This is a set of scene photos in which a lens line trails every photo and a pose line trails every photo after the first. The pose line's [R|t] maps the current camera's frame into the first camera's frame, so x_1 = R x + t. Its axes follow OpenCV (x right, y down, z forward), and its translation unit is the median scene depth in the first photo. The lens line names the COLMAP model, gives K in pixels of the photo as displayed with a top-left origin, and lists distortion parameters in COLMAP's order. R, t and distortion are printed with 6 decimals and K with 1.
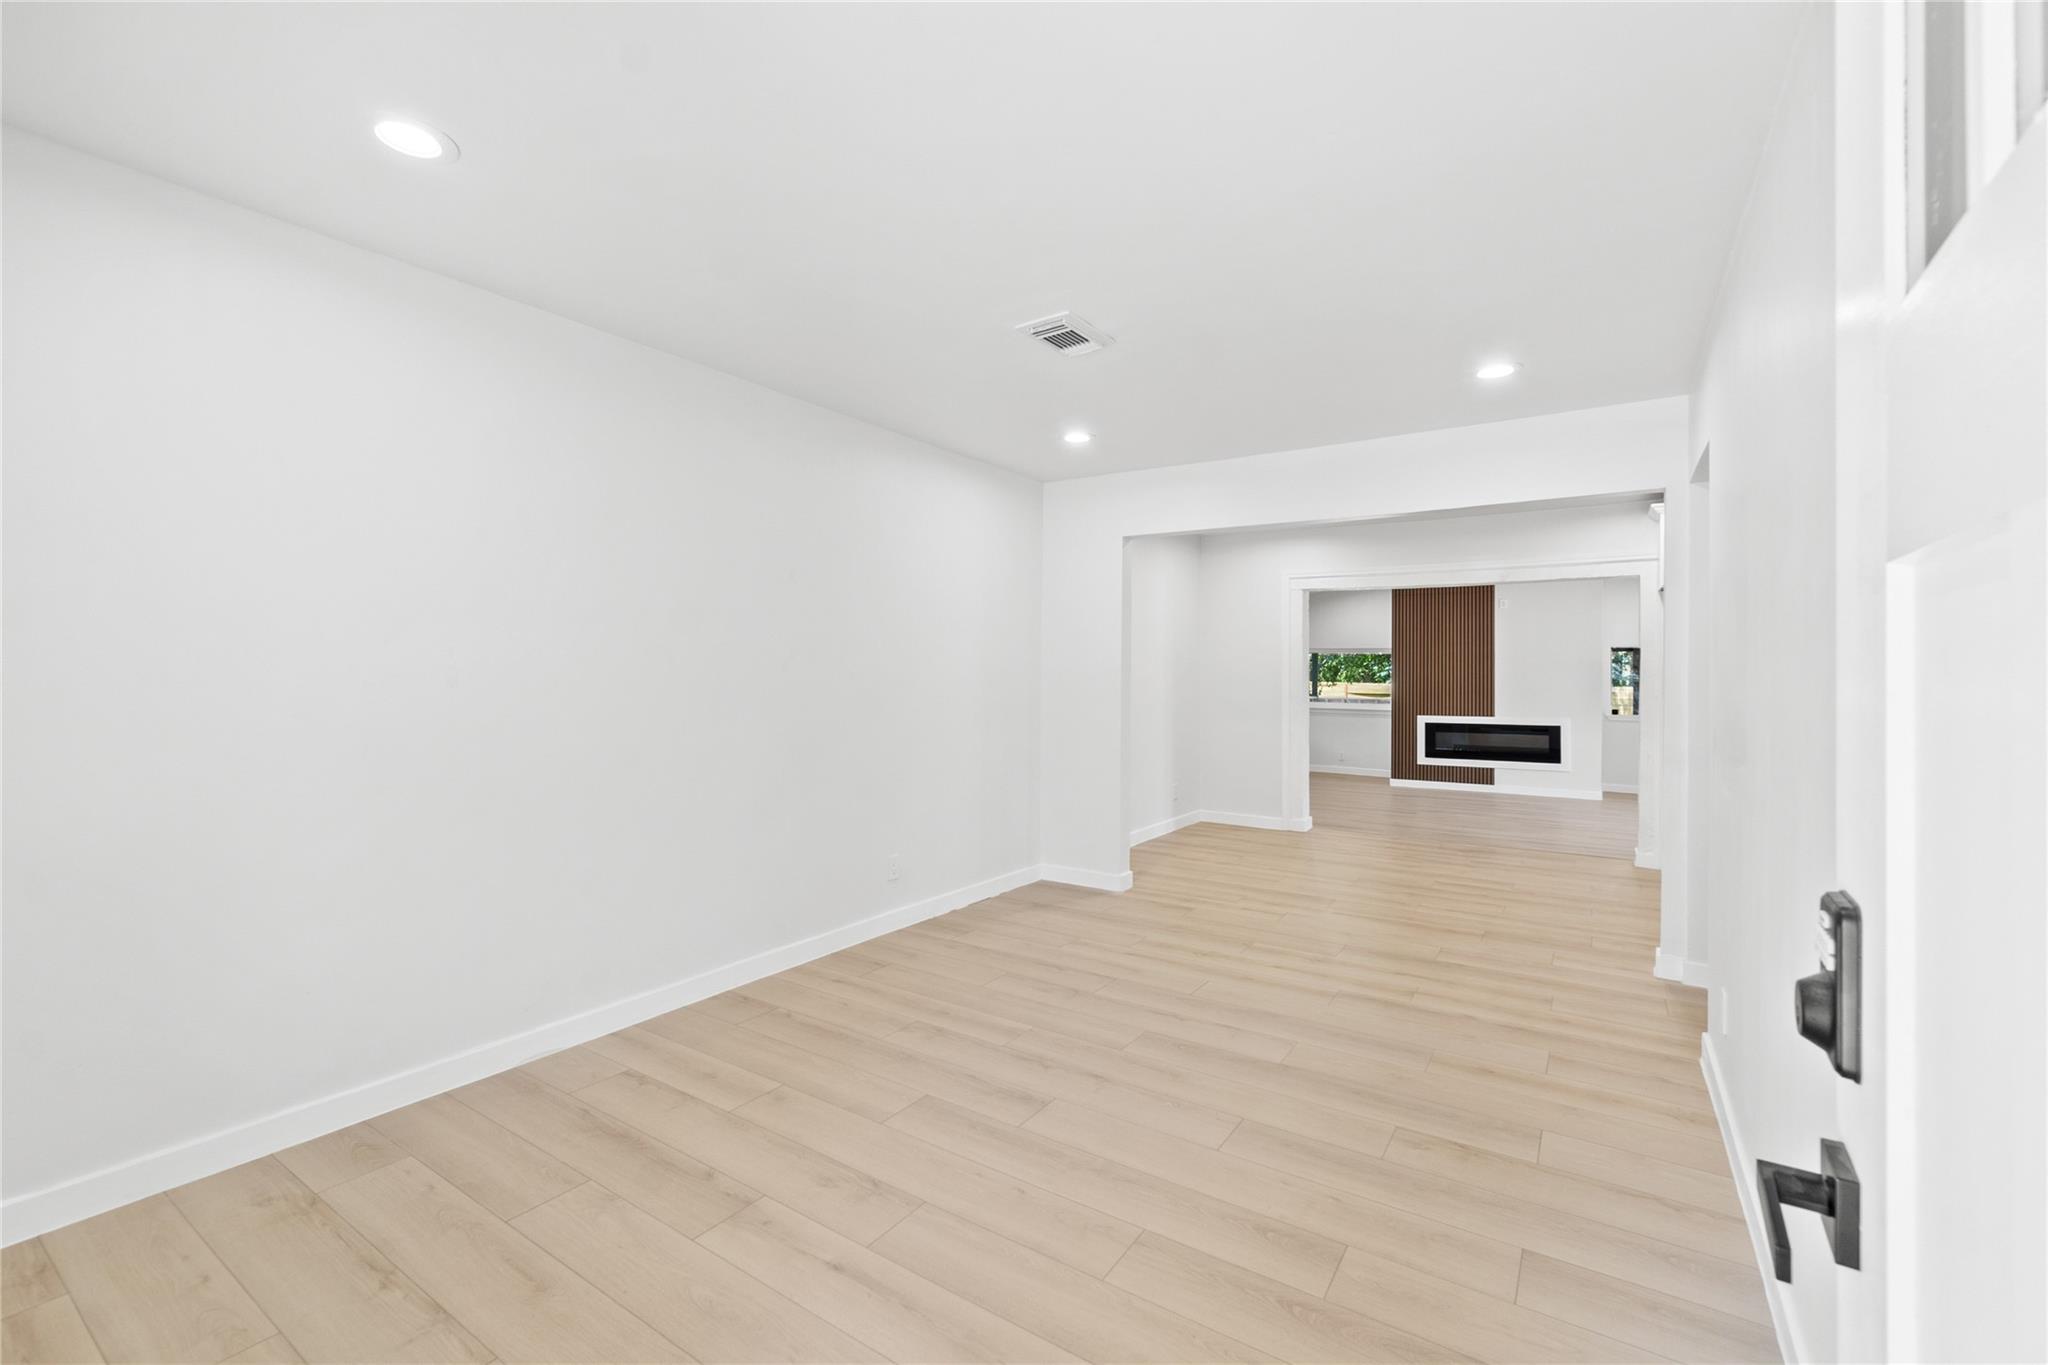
lens RADIAL K [[888.0, 0, 1028.8], [0, 888.0, 663.3], [0, 0, 1]] dist [0.000262, 0.000028]
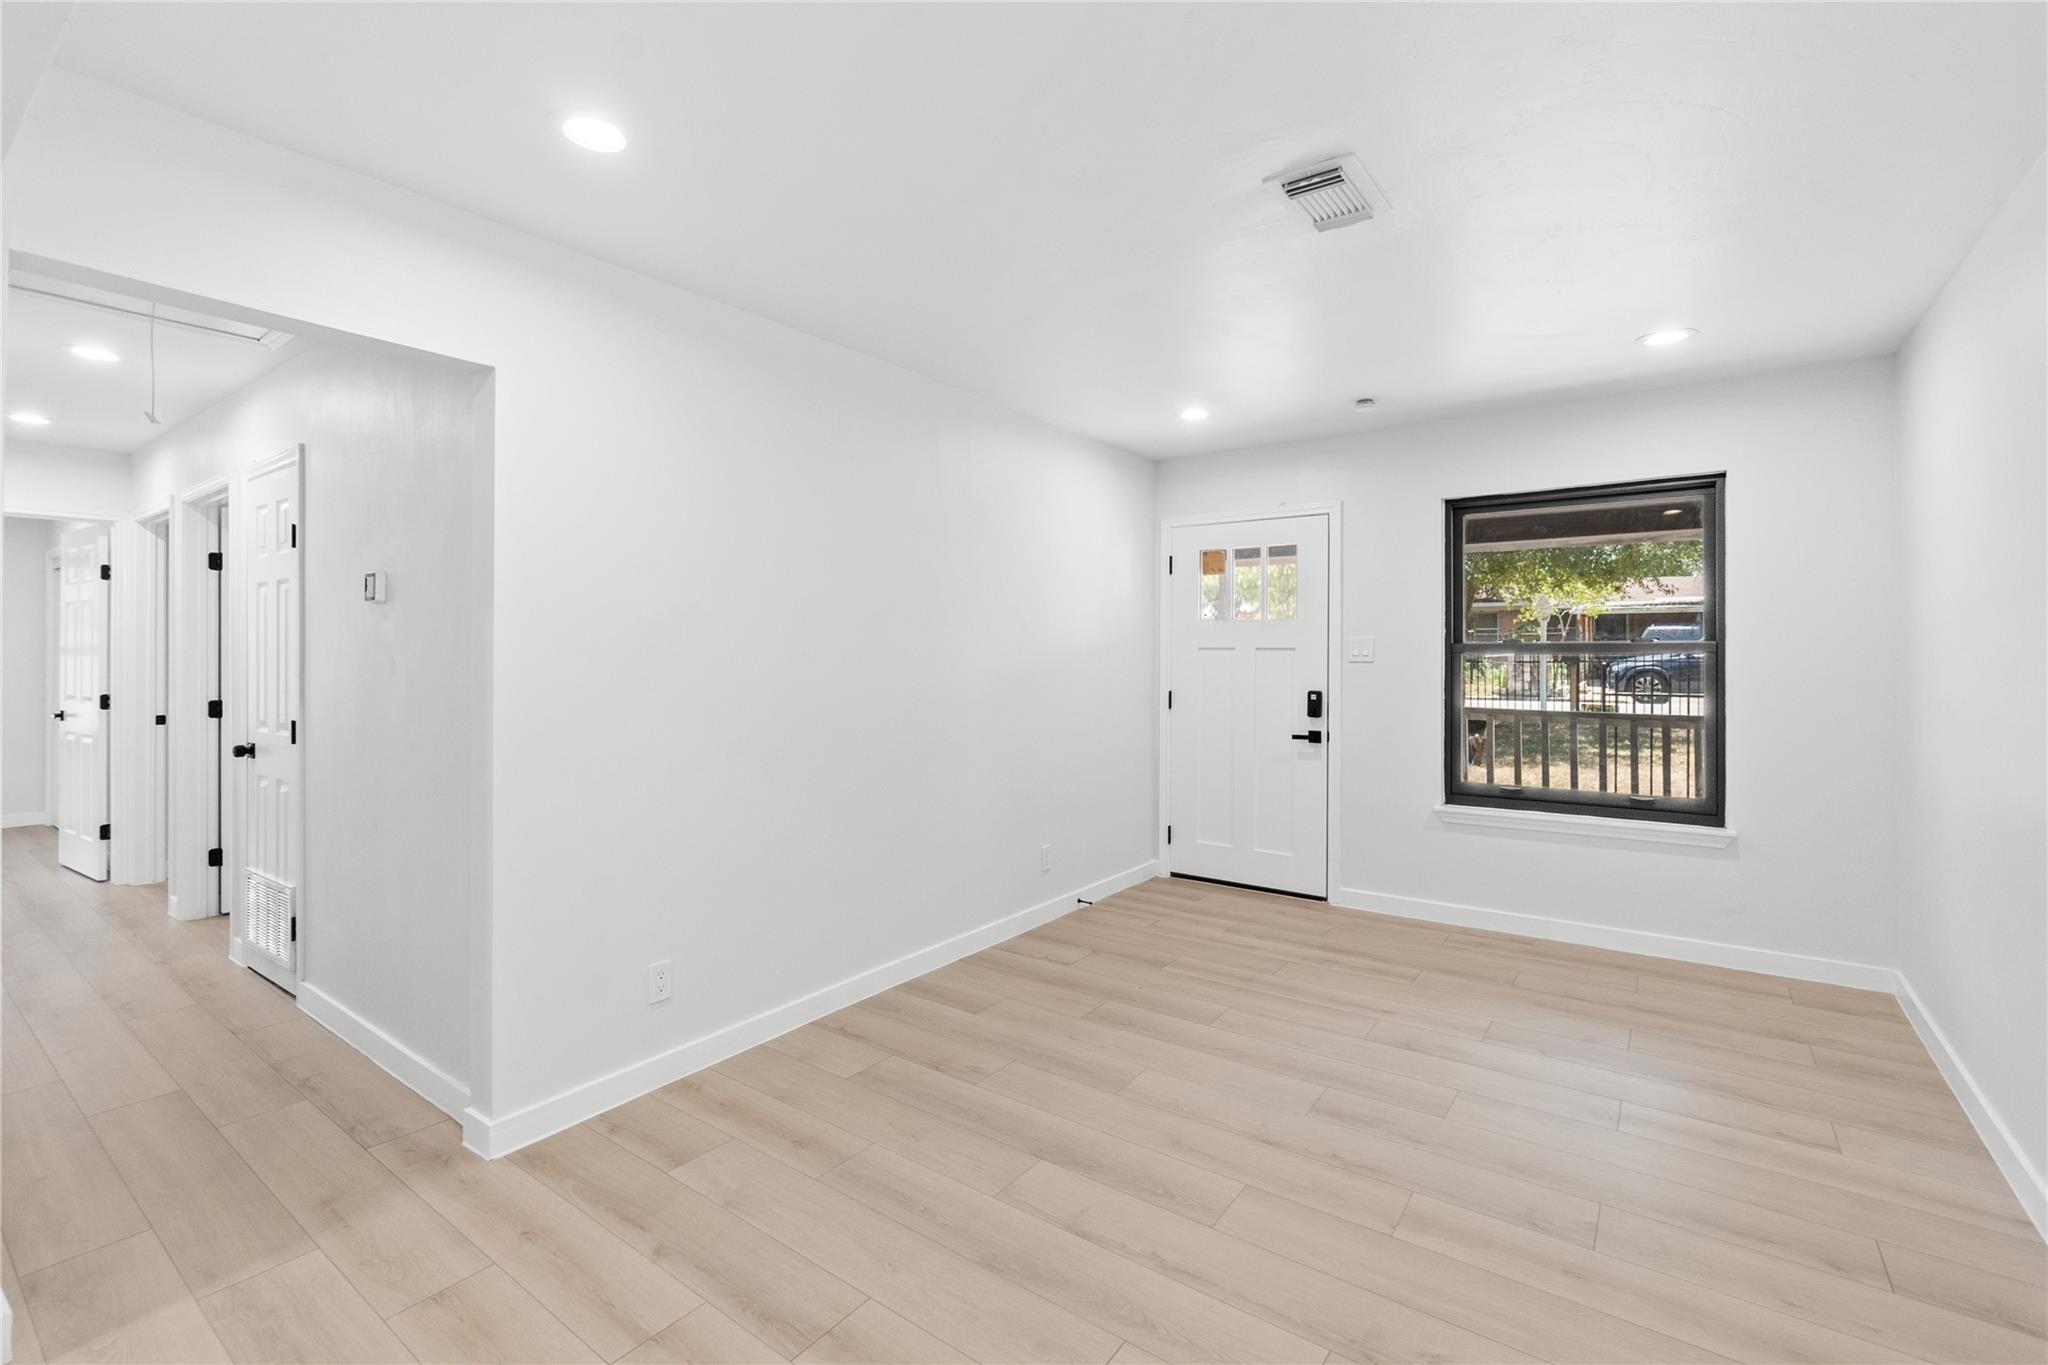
lens RADIAL K [[888.0, 0, 1028.4], [0, 888.0, 670.1], [0, 0, 1]] dist [0.000262, 0.000028]
pose [[-0.998585, -0.008162, 0.052554, 0.266934], [-0.007663, 0.999924, 0.009692, 0.005115], [-0.052629, 0.009276, -0.998571, 1.866387]]
